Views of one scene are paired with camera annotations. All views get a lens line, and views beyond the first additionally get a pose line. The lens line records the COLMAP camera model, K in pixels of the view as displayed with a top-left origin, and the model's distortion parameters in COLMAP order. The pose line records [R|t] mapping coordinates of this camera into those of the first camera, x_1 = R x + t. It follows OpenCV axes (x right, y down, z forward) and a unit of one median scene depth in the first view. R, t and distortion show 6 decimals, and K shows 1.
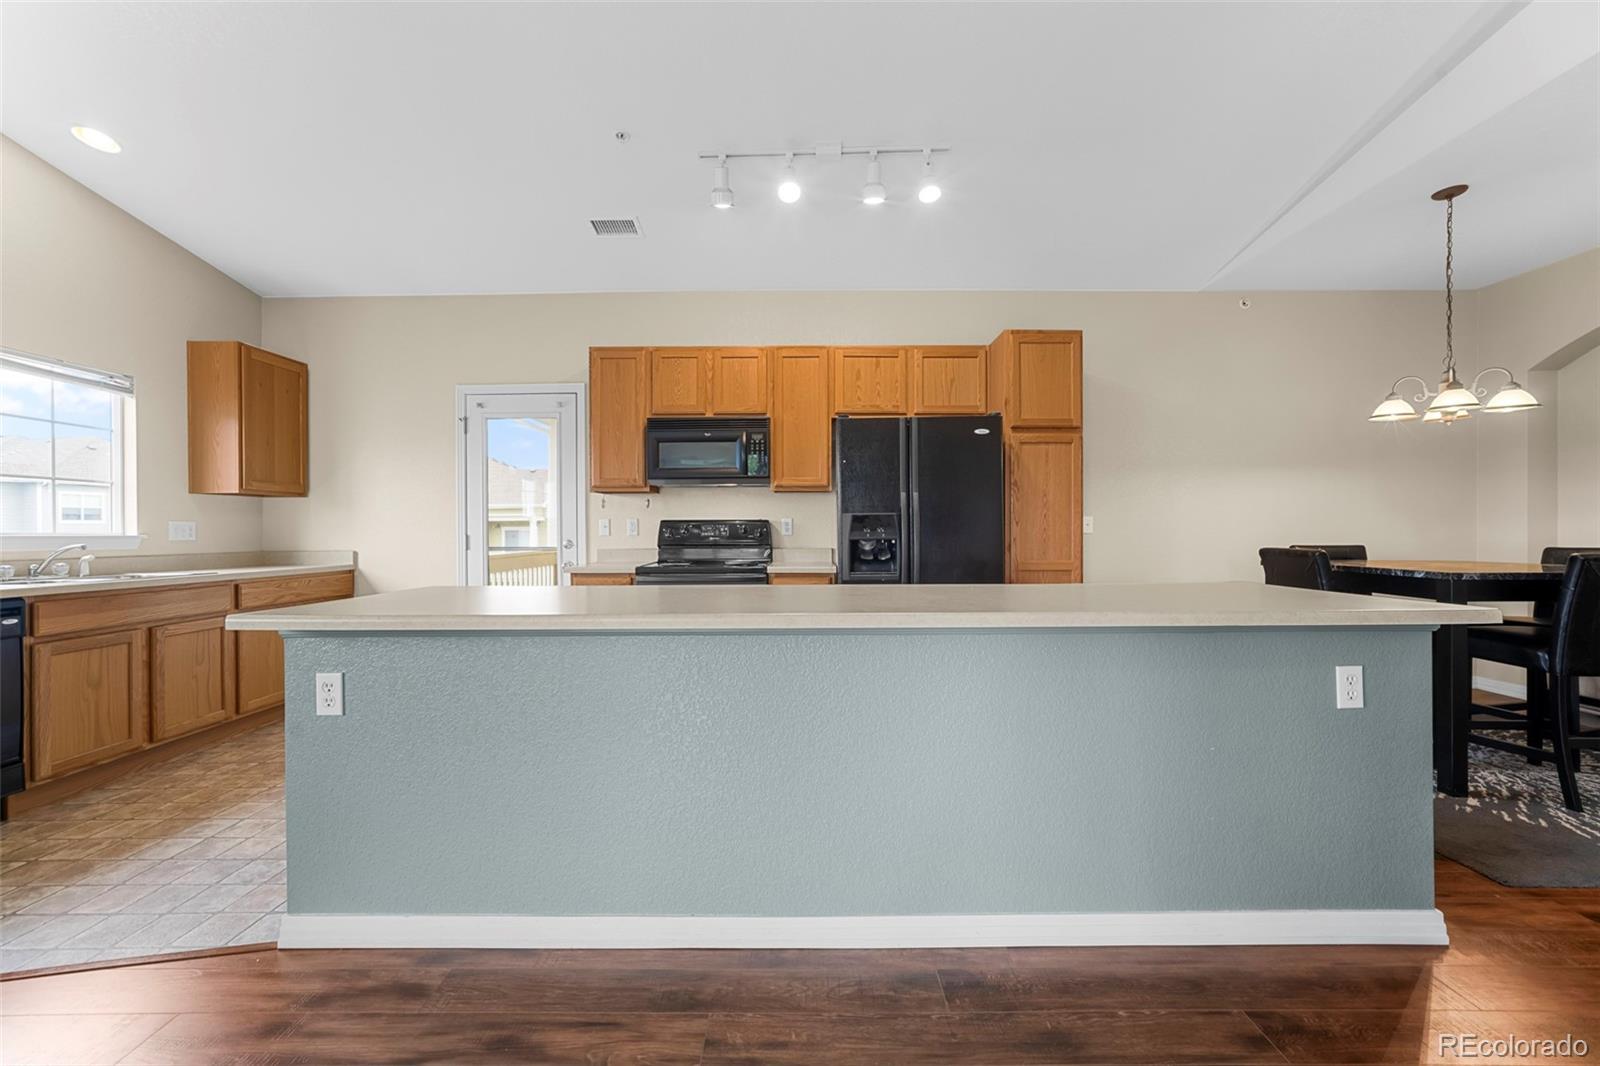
lens RADIAL K [[631.4, 0, 802.4], [0, 631.4, 531.8], [0, 0, 1]] dist [-0.011180, 0.004157]
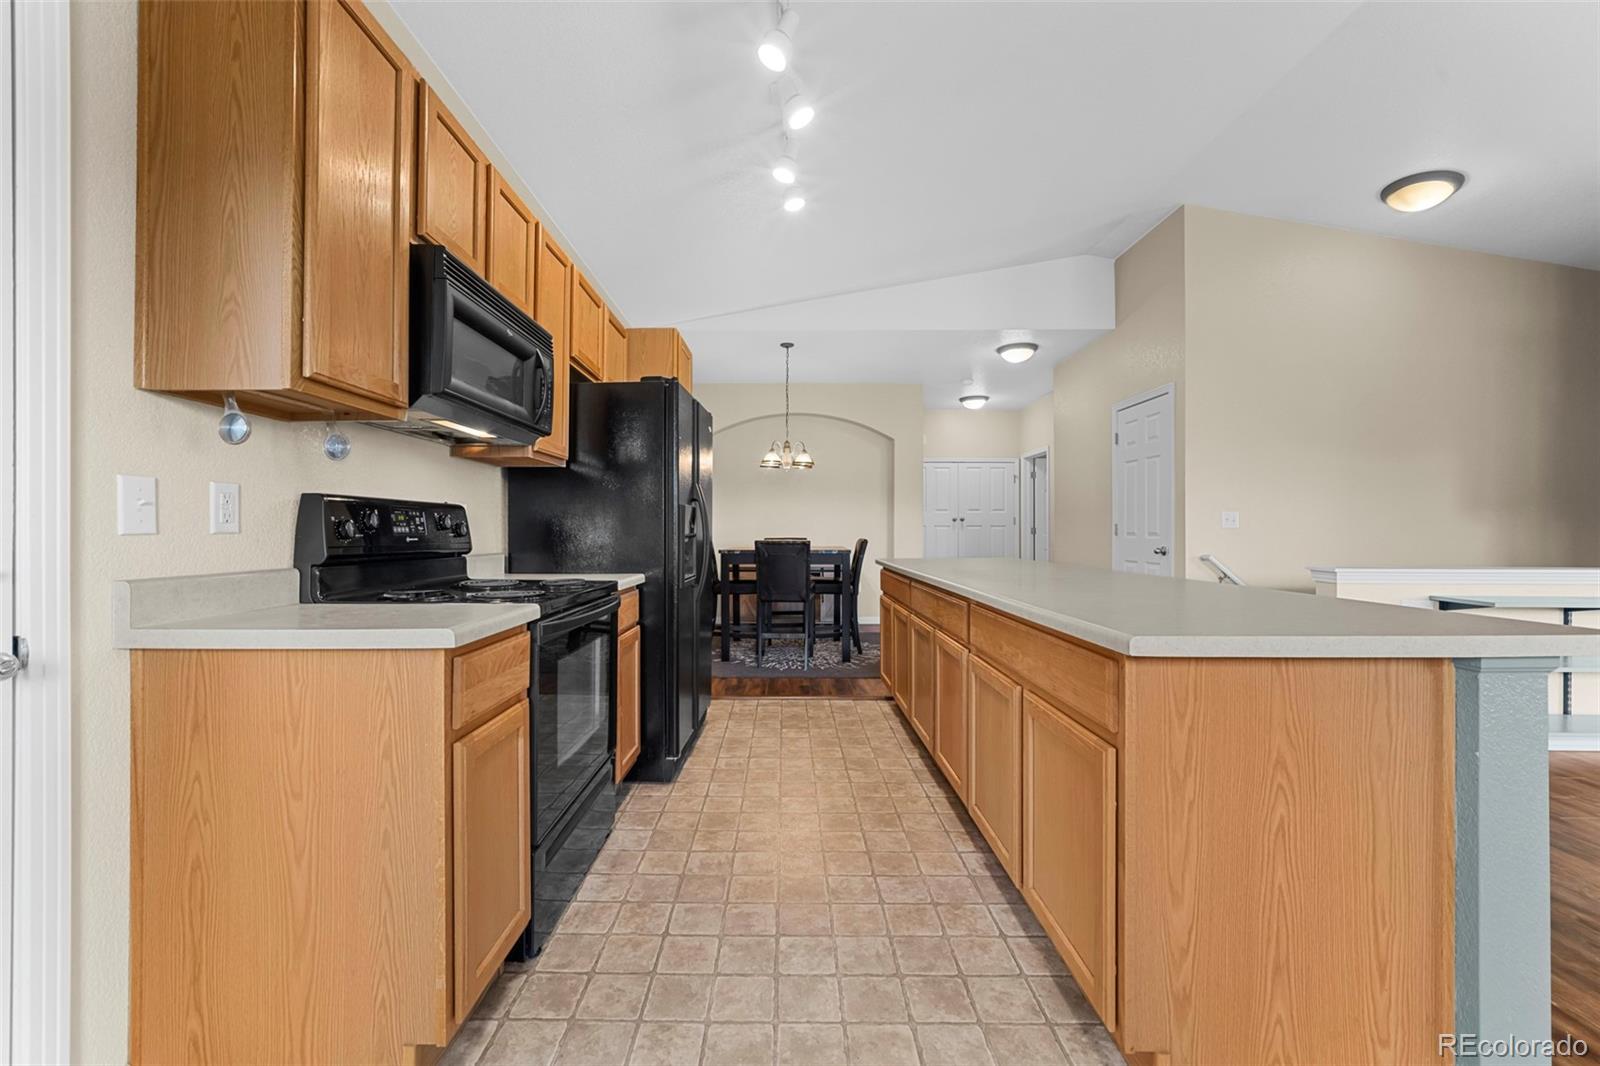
lens RADIAL K [[631.4, 0, 783.7], [0, 631.4, 528.6], [0, 0, 1]] dist [-0.011180, 0.004157]
pose [[0.017030, 0.005598, 0.999839, -0.640235], [0.000042, 0.999984, -0.005600, 0.005116], [-0.999855, 0.000137, 0.017029, 0.766168]]
